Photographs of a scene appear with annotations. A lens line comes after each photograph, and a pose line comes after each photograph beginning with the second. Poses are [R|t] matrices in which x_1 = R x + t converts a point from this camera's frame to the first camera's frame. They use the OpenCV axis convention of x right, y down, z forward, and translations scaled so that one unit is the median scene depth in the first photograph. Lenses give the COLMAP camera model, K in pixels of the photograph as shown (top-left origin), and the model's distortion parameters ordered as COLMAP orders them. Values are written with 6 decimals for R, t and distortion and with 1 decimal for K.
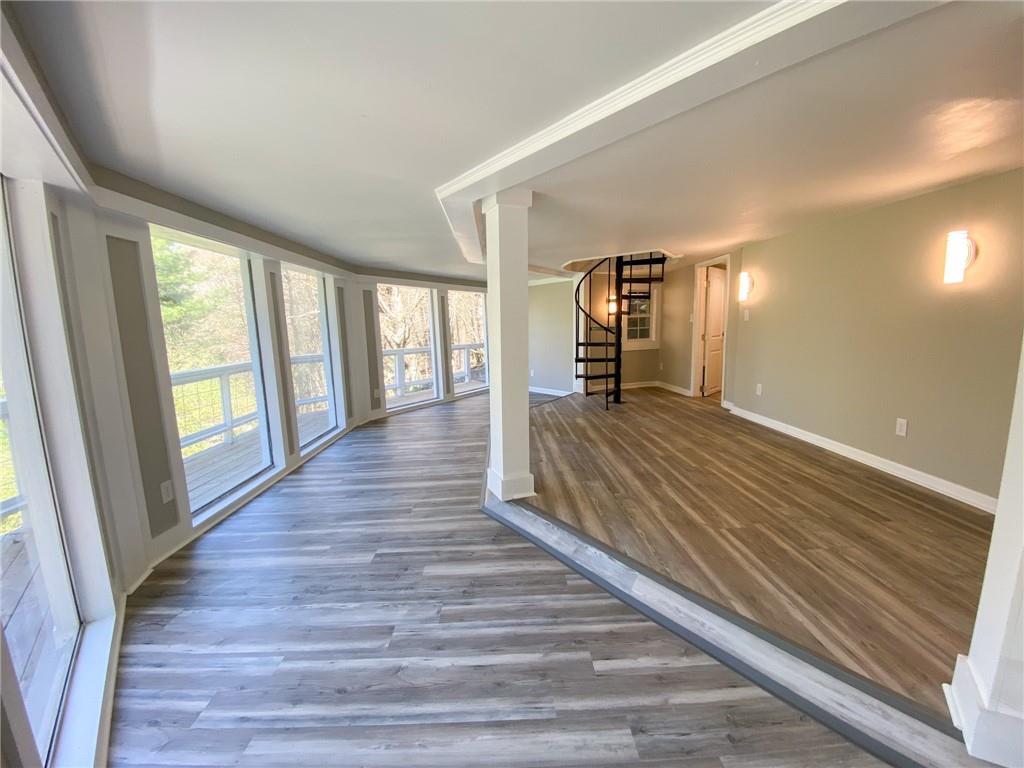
lens RADIAL K [[416.8, 0, 515.7], [0, 416.8, 385.9], [0, 0, 1]] dist [0.002456, -0.013596]
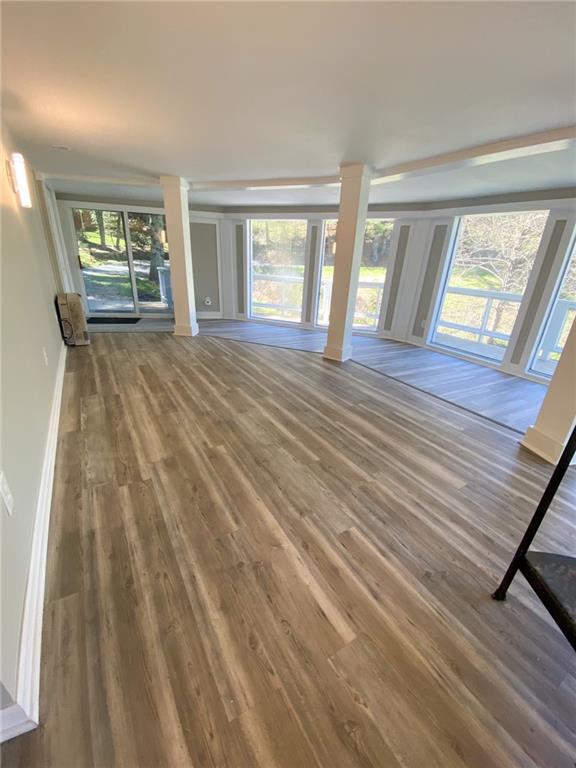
lens RADIAL K [[312.6, 0, 290.5], [0, 312.6, 384.3], [0, 0, 1]] dist [0.002456, -0.013596]
pose [[-0.875910, 0.151875, -0.457948, 0.710761], [-0.111960, 0.859272, 0.499116, -0.266805], [0.469305, 0.488452, -0.735641, 1.730403]]
